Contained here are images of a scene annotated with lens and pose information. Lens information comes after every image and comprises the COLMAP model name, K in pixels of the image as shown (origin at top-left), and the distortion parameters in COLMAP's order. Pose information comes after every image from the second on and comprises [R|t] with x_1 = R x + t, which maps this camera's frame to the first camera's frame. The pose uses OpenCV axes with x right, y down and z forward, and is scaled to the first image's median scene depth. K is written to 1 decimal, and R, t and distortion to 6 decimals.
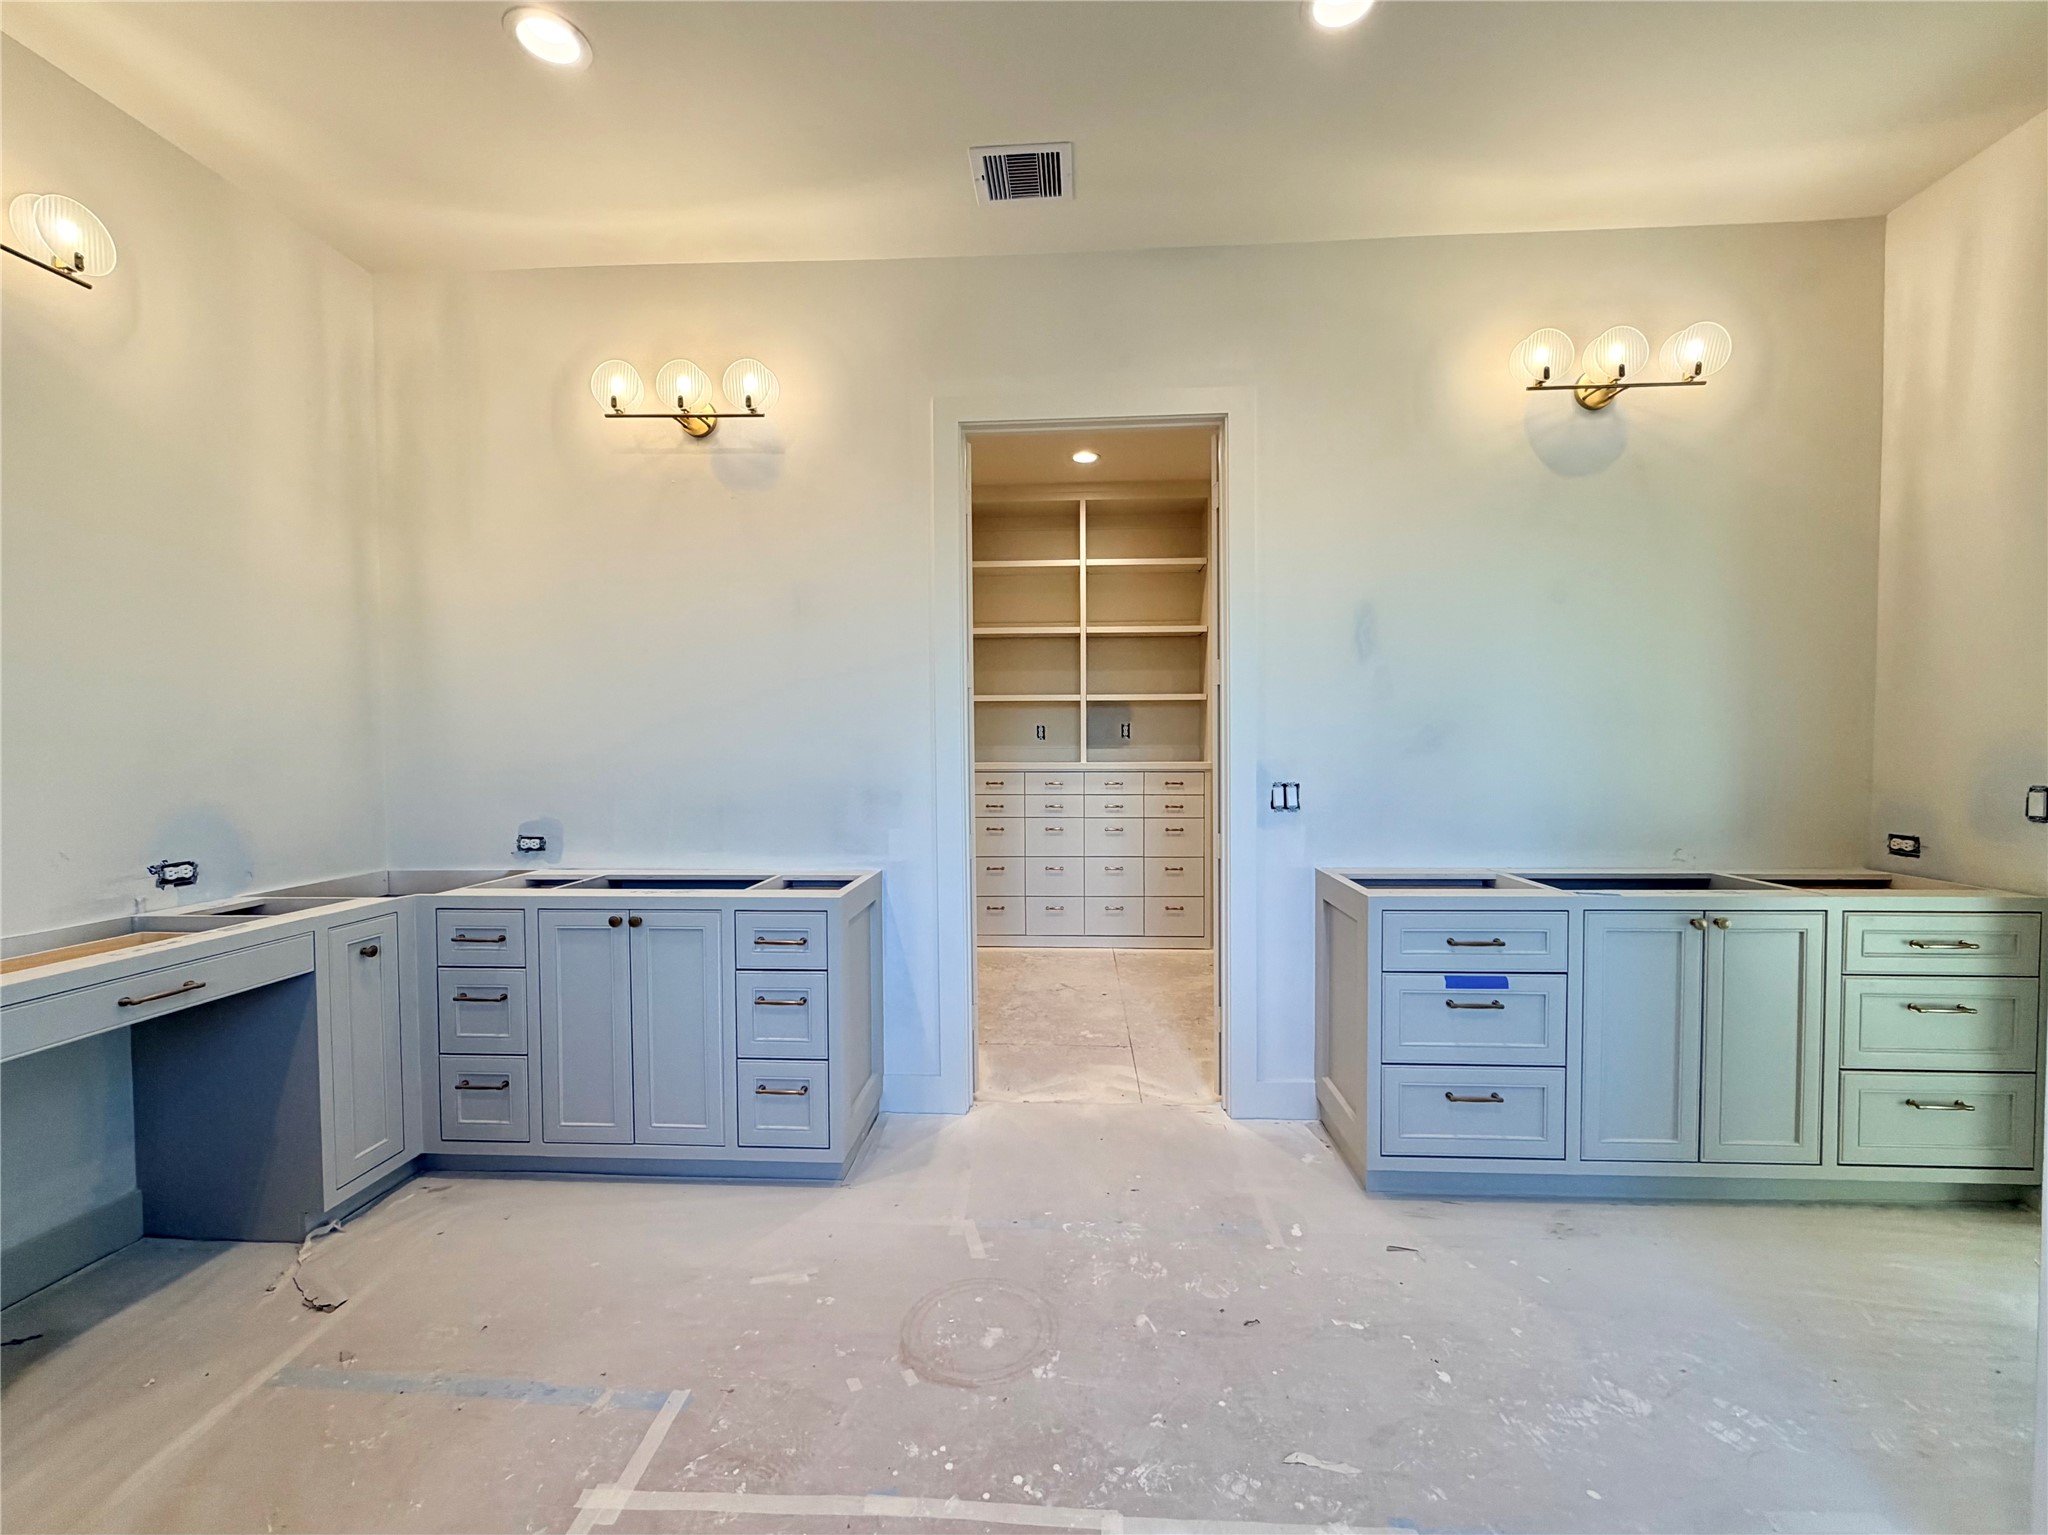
lens RADIAL K [[842.2, 0, 1024.0], [0, 842.2, 767.5], [0, 0, 1]] dist [0.000907, 0.000159]
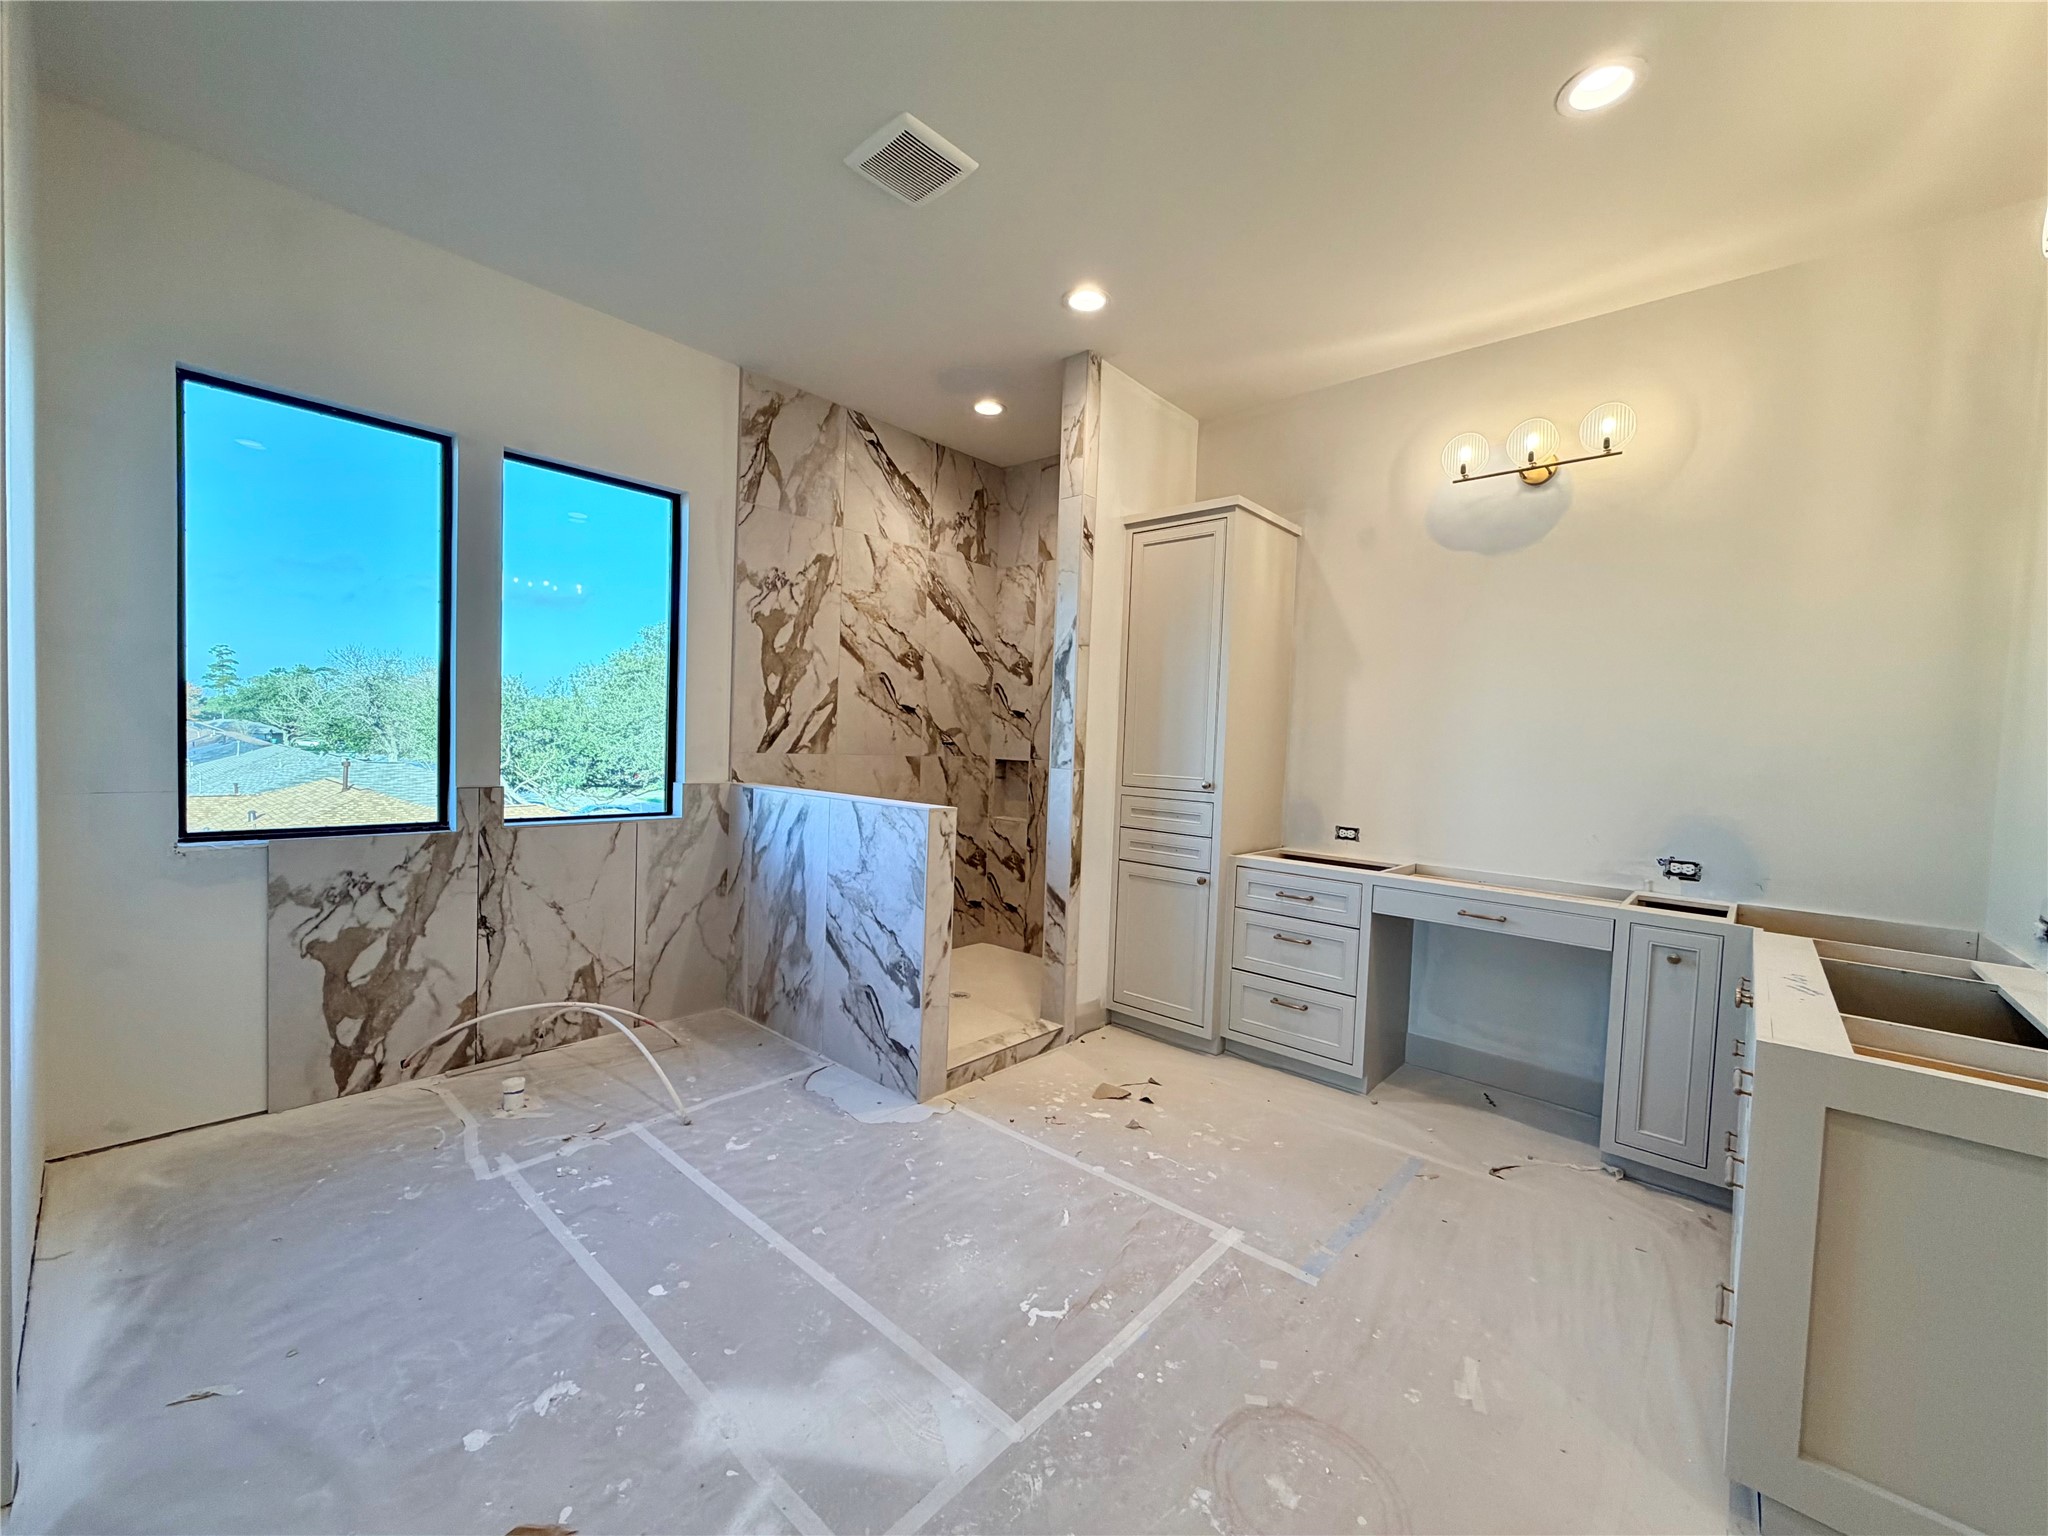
lens RADIAL K [[816.4, 0, 1020.0], [0, 816.4, 769.1], [0, 0, 1]] dist [-0.000585, 0.000053]
pose [[-0.622643, 0.013492, -0.782389, 0.807831], [-0.058307, 0.996272, 0.063583, -0.062911], [0.780330, 0.085208, -0.619535, 1.362515]]
